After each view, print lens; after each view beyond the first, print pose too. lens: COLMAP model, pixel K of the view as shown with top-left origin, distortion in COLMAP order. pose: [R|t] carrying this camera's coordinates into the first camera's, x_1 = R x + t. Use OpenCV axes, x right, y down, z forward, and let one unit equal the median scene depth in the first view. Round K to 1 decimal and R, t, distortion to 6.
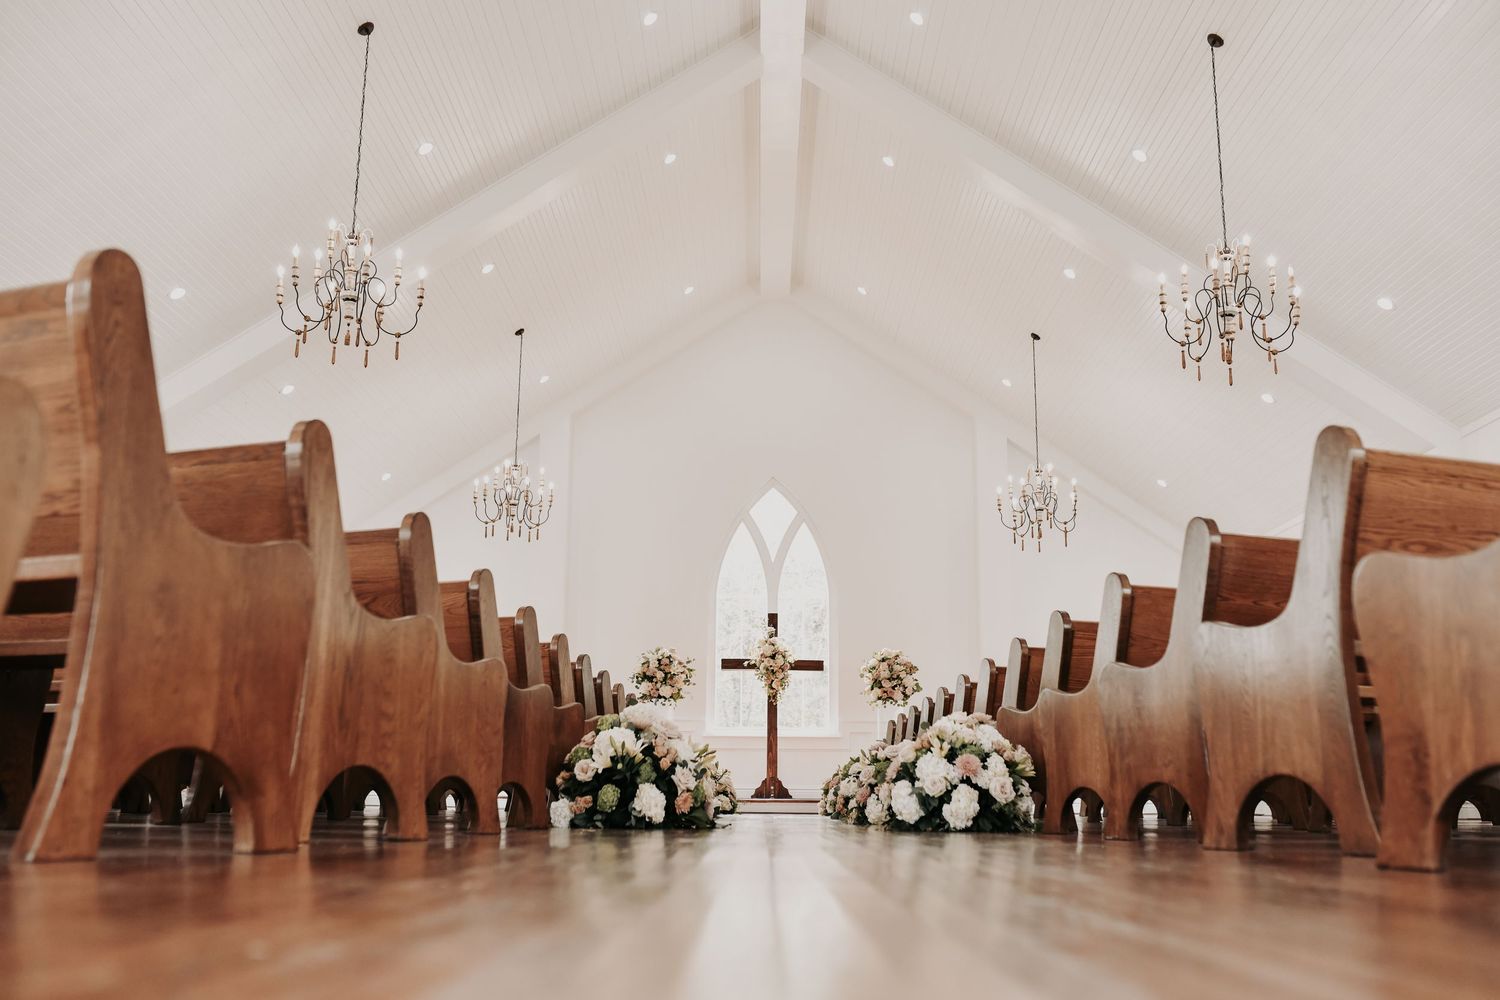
lens RADIAL K [[1417.9, 0, 751.1], [0, 1417.9, 498.4], [0, 0, 1]] dist [-0.020762, 0.000000]
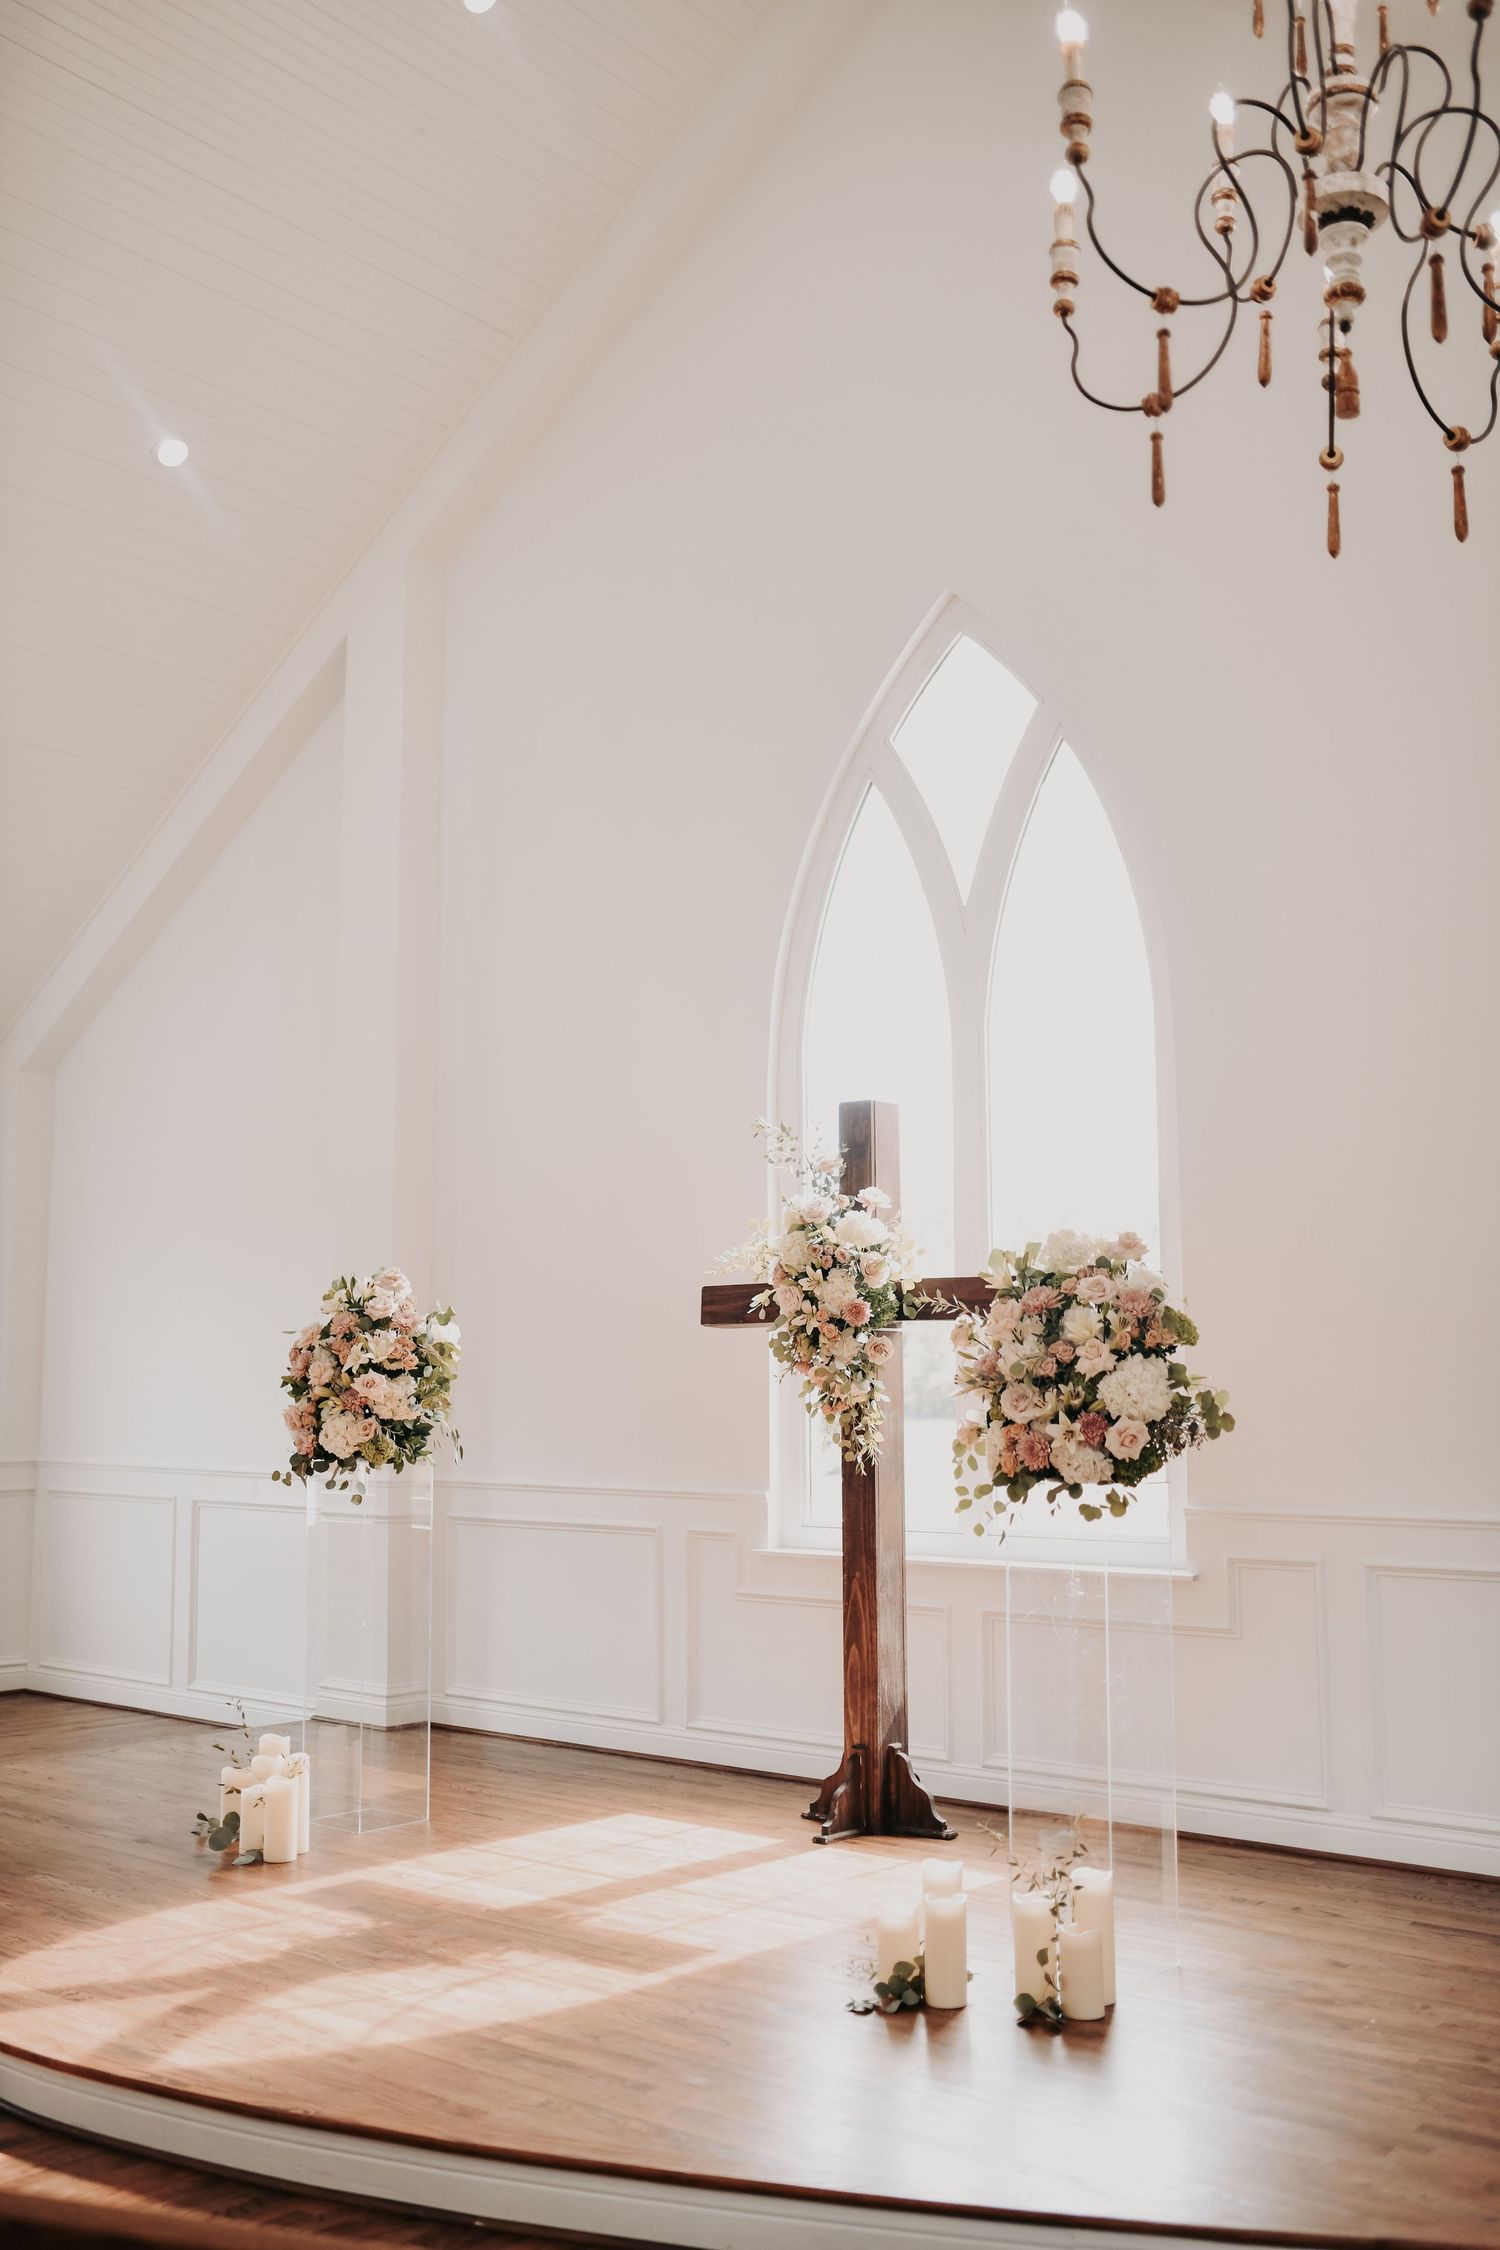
lens RADIAL K [[2126.9, 0, 748.2], [0, 2126.9, 1126.6], [0, 0, 1]] dist [-0.020762, 0.000000]
pose [[0.789966, -0.086227, -0.607057, 0.236548], [0.135993, 0.990043, 0.036341, 0.069673], [0.597879, -0.111264, 0.793827, 0.689690]]
